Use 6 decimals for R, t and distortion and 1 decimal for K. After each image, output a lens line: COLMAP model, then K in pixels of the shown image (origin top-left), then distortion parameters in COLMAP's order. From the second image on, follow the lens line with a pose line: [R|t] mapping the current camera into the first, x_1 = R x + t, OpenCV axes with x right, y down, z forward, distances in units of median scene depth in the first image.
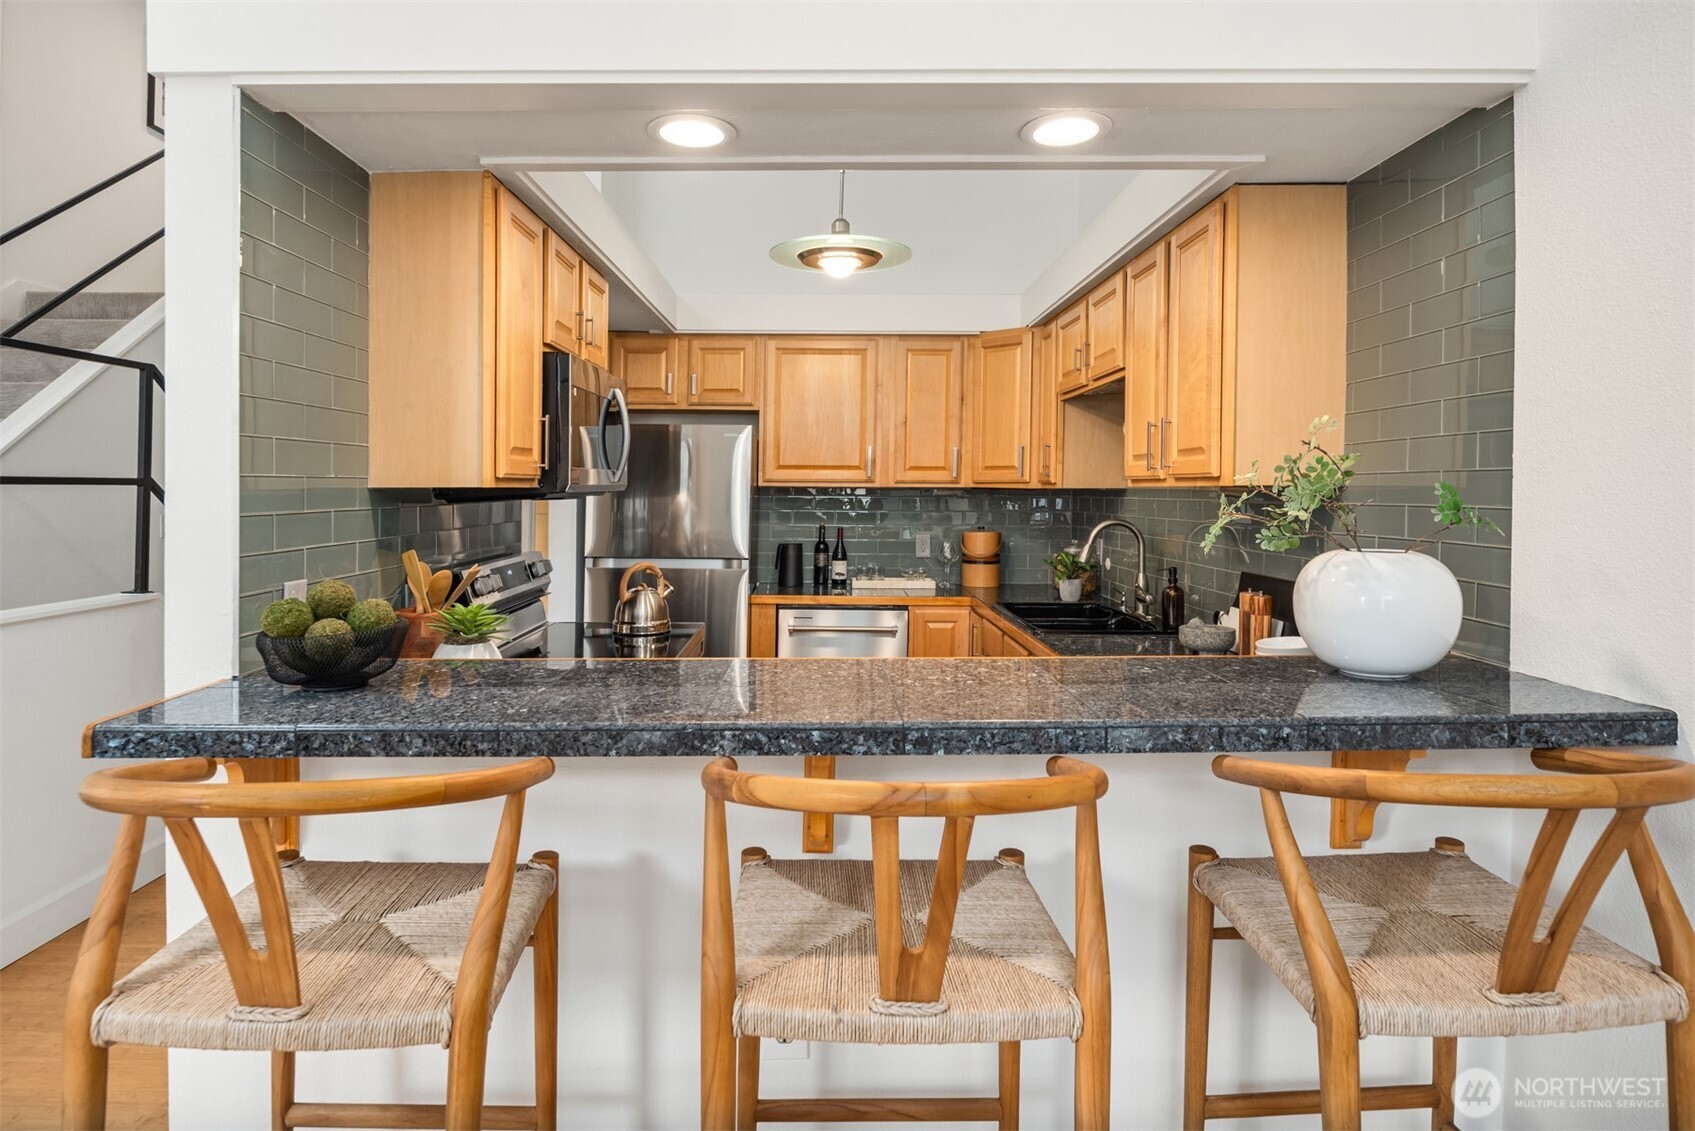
lens RADIAL K [[924.5, 0, 810.7], [0, 924.5, 495.6], [0, 0, 1]] dist [-0.007485, -0.002678]
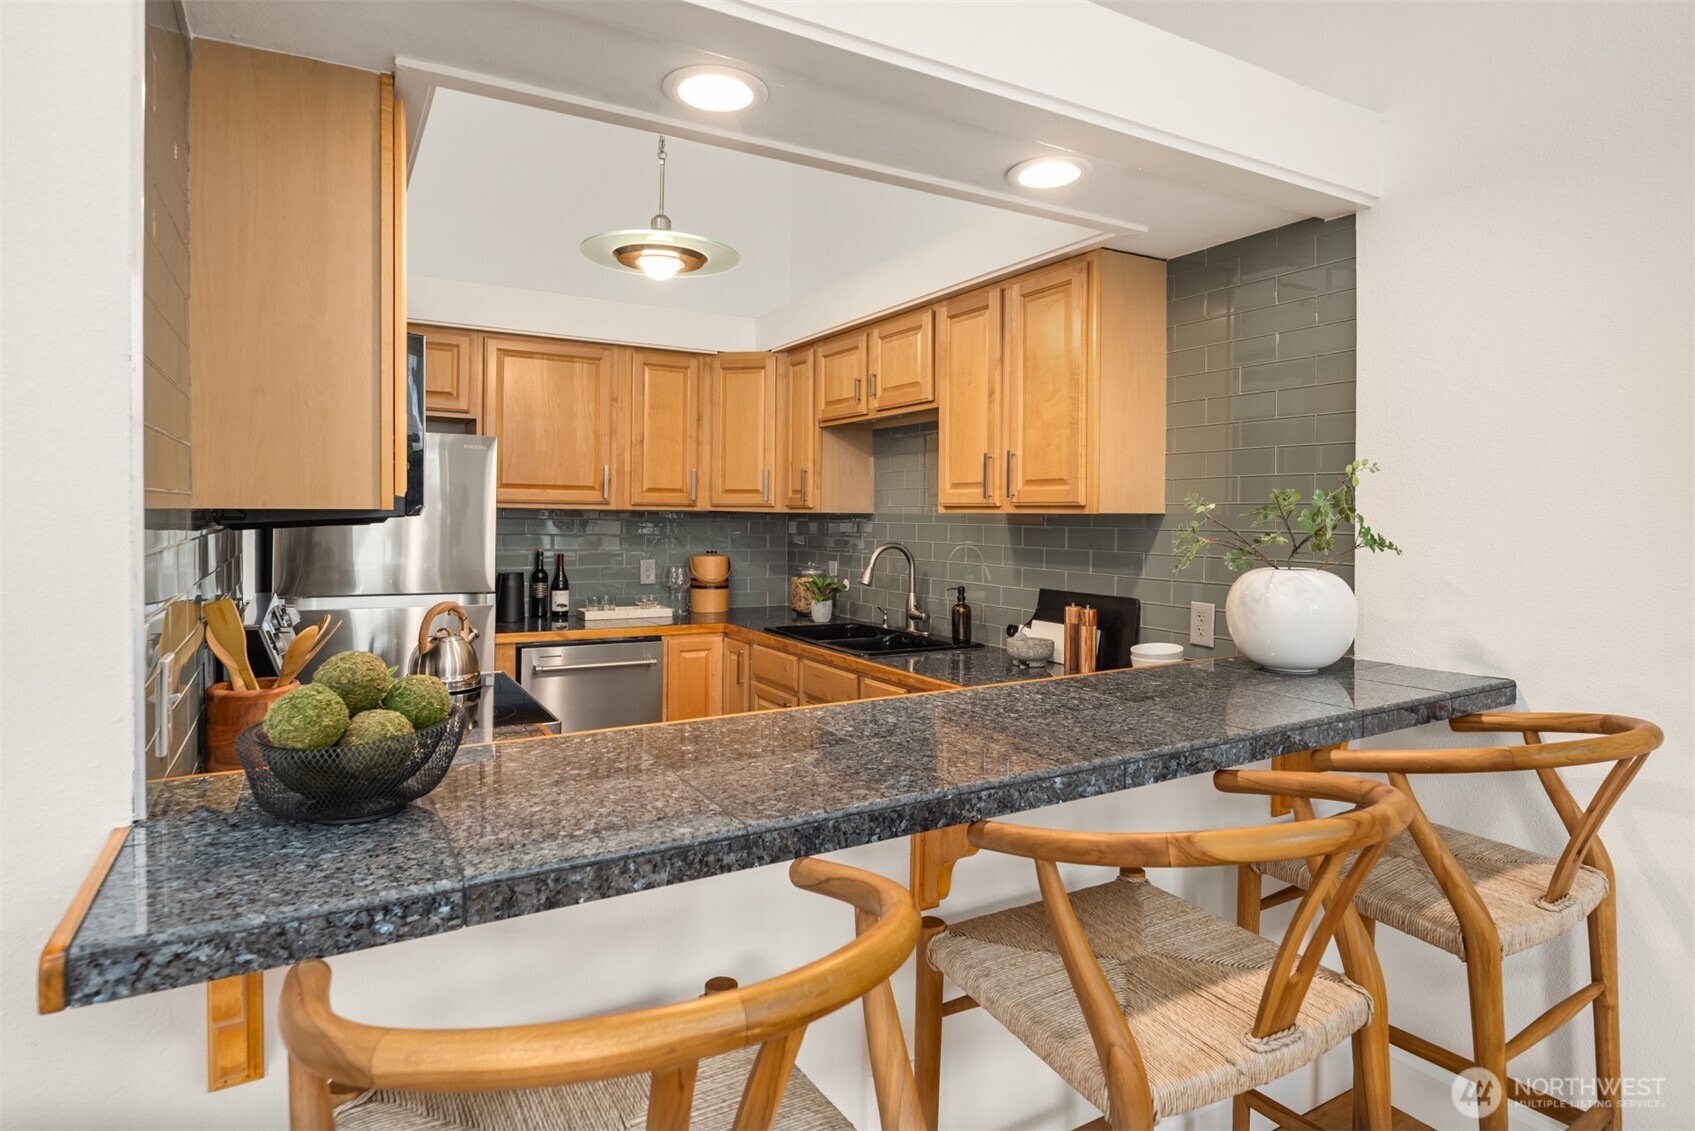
lens RADIAL K [[924.5, 0, 833.5], [0, 924.5, 522.3], [0, 0, 1]] dist [-0.007485, -0.002678]
pose [[0.864788, 0.001741, 0.502134, -0.380970], [-0.004912, 0.999975, 0.004991, -0.003894], [-0.502113, -0.006783, 0.864775, 0.177969]]
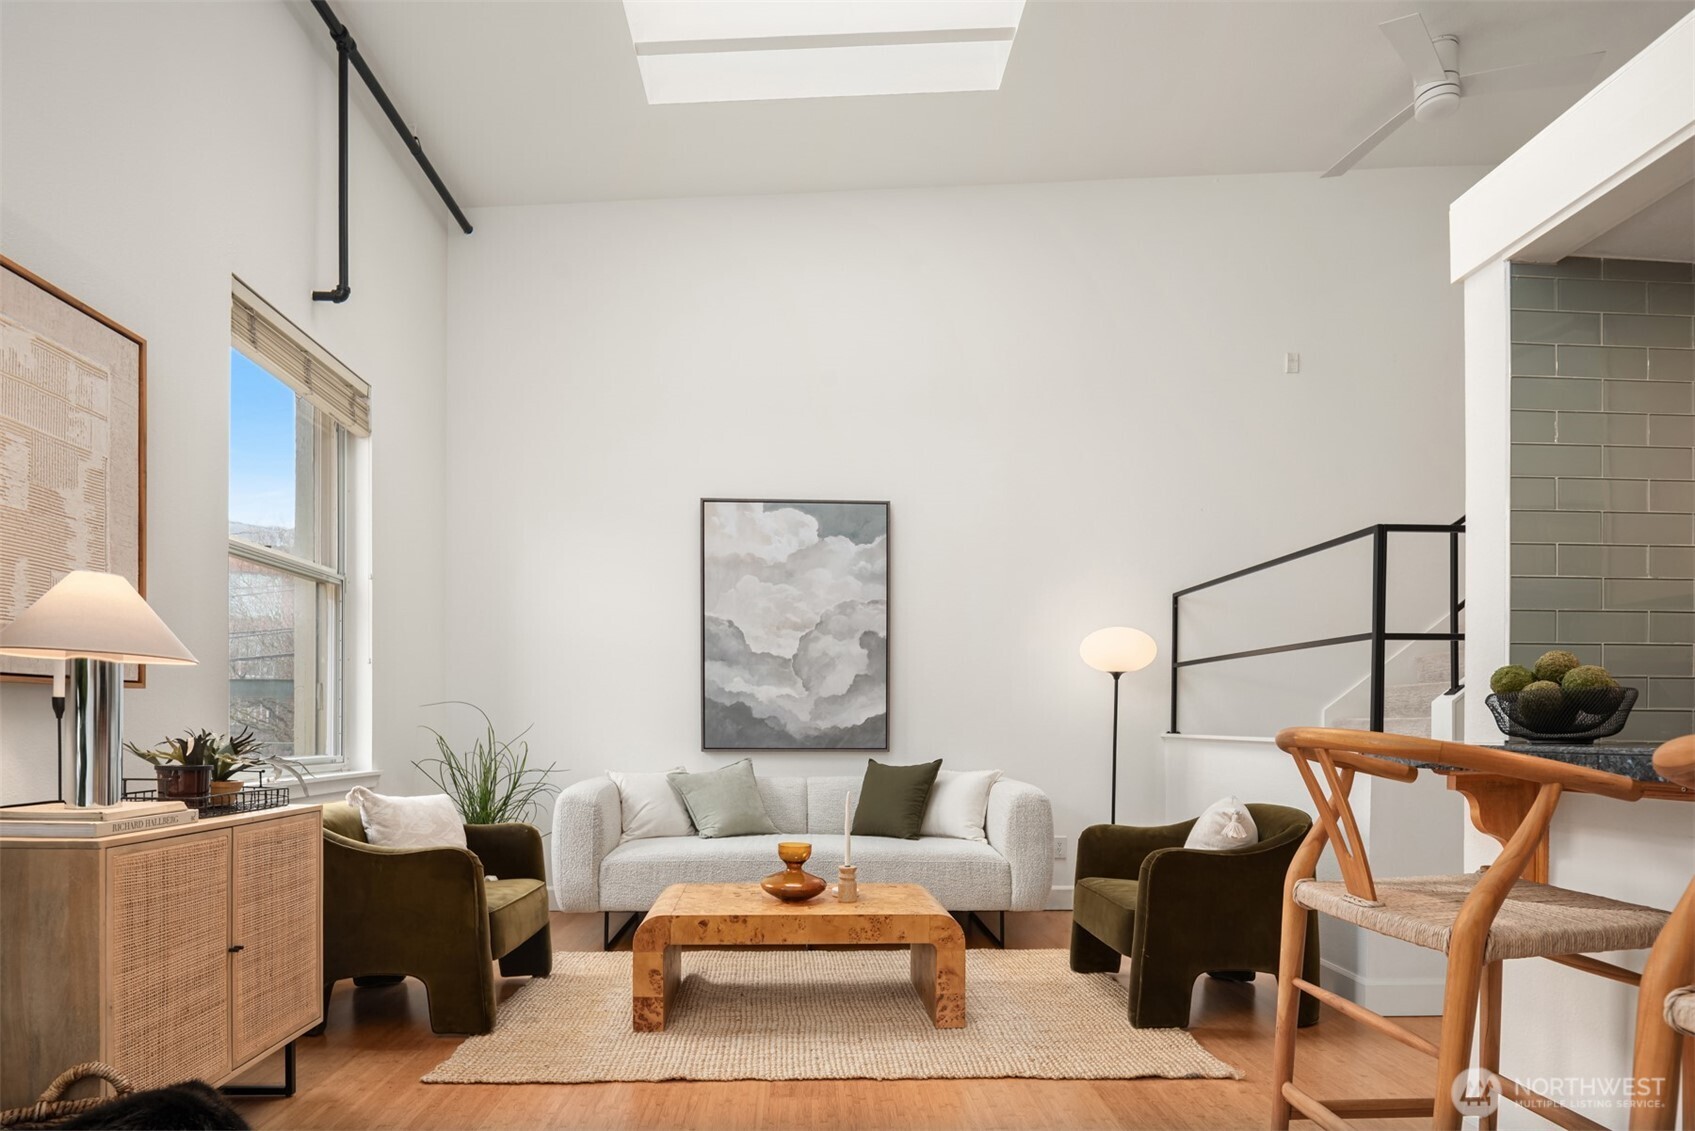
lens RADIAL K [[924.5, 0, 841.9], [0, 924.5, 721.1], [0, 0, 1]] dist [-0.007485, -0.002678]
pose [[0.053032, -0.009192, -0.998551, 0.388722], [-0.016363, 0.999815, -0.010073, 0.139937], [0.998459, 0.016873, 0.052871, 0.041539]]
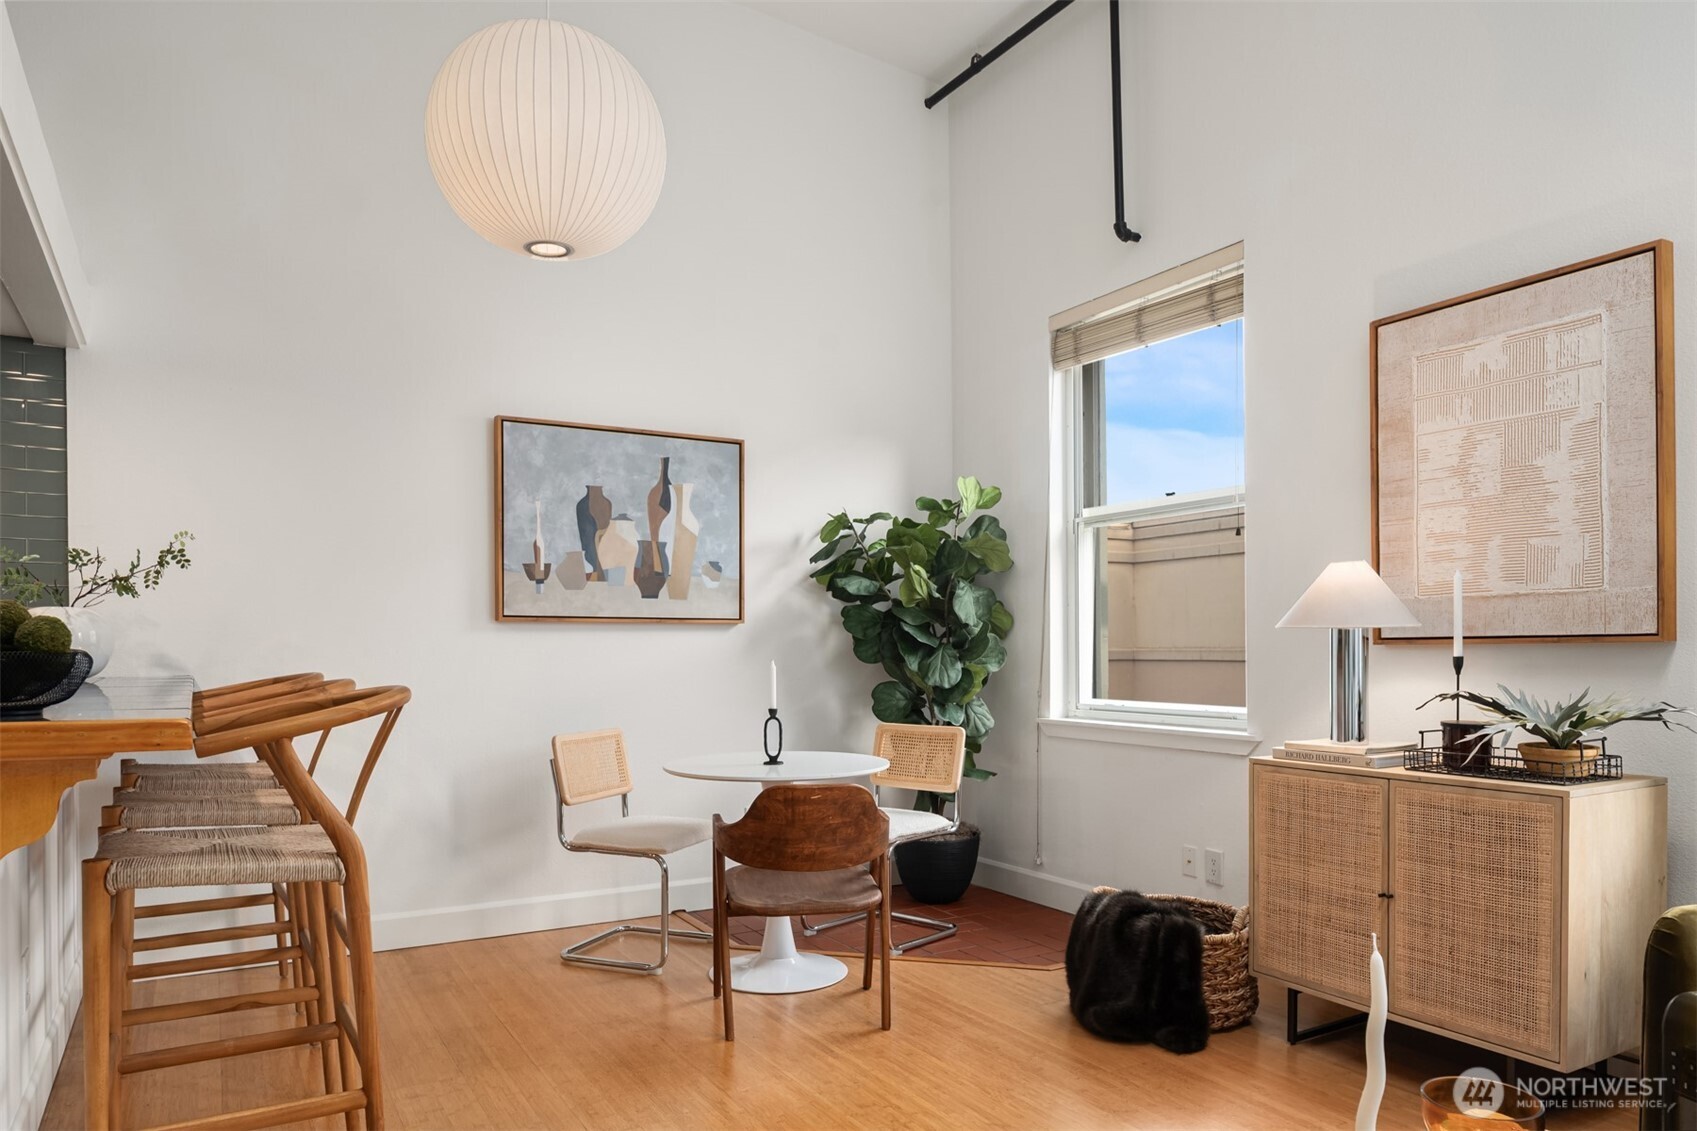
lens RADIAL K [[1128.8, 0, 842.3], [0, 1128.8, 685.9], [0, 0, 1]] dist [-0.001695, 0.002982]
pose [[-0.512785, -0.033087, 0.857879, -1.355566], [0.014512, 0.998780, 0.047195, 0.080236], [-0.858394, 0.036650, -0.511680, 0.607193]]
